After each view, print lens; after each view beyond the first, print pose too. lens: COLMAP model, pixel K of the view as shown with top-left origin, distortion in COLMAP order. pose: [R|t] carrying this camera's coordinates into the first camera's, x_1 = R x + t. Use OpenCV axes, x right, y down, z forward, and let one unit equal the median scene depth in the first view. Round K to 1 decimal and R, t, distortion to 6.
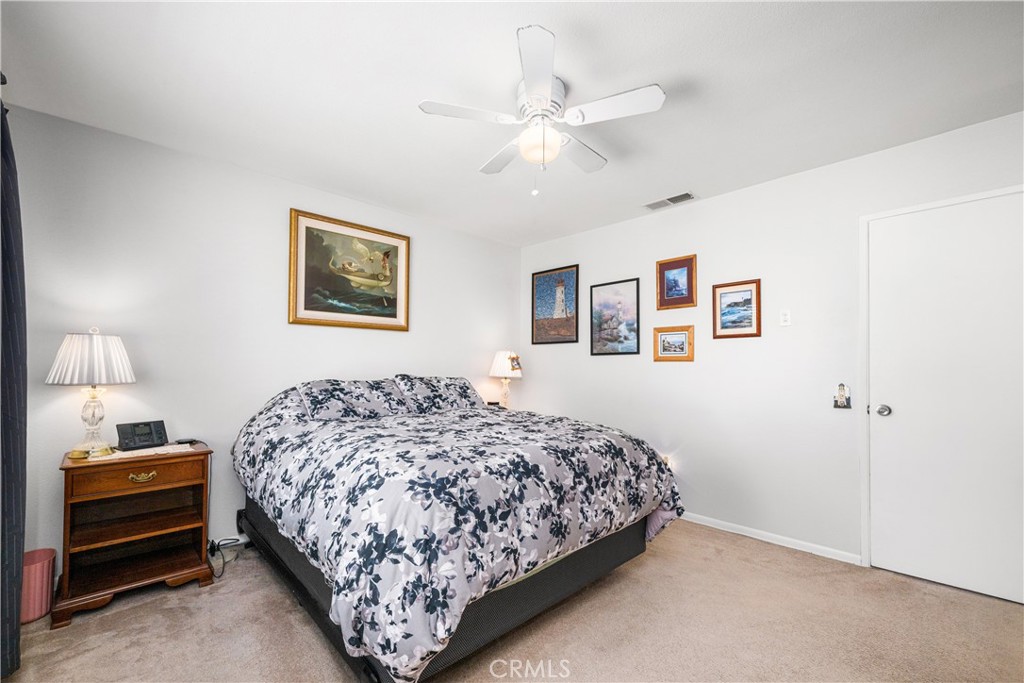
lens RADIAL K [[418.1, 0, 511.7], [0, 418.1, 354.0], [0, 0, 1]] dist [0.001405, 0.000731]
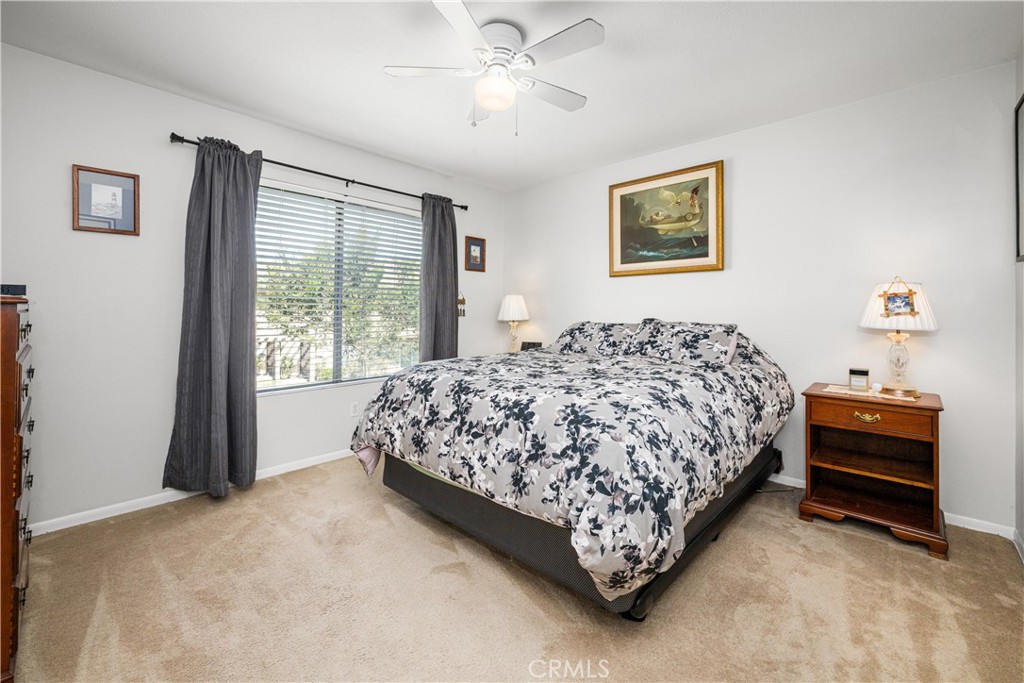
lens RADIAL K [[418.1, 0, 527.2], [0, 418.1, 307.3], [0, 0, 1]] dist [0.001405, 0.000731]
pose [[0.058863, -0.007141, -0.998241, 0.713546], [0.027701, 0.999601, -0.005517, 0.020086], [0.997882, -0.027328, 0.059037, 0.655511]]
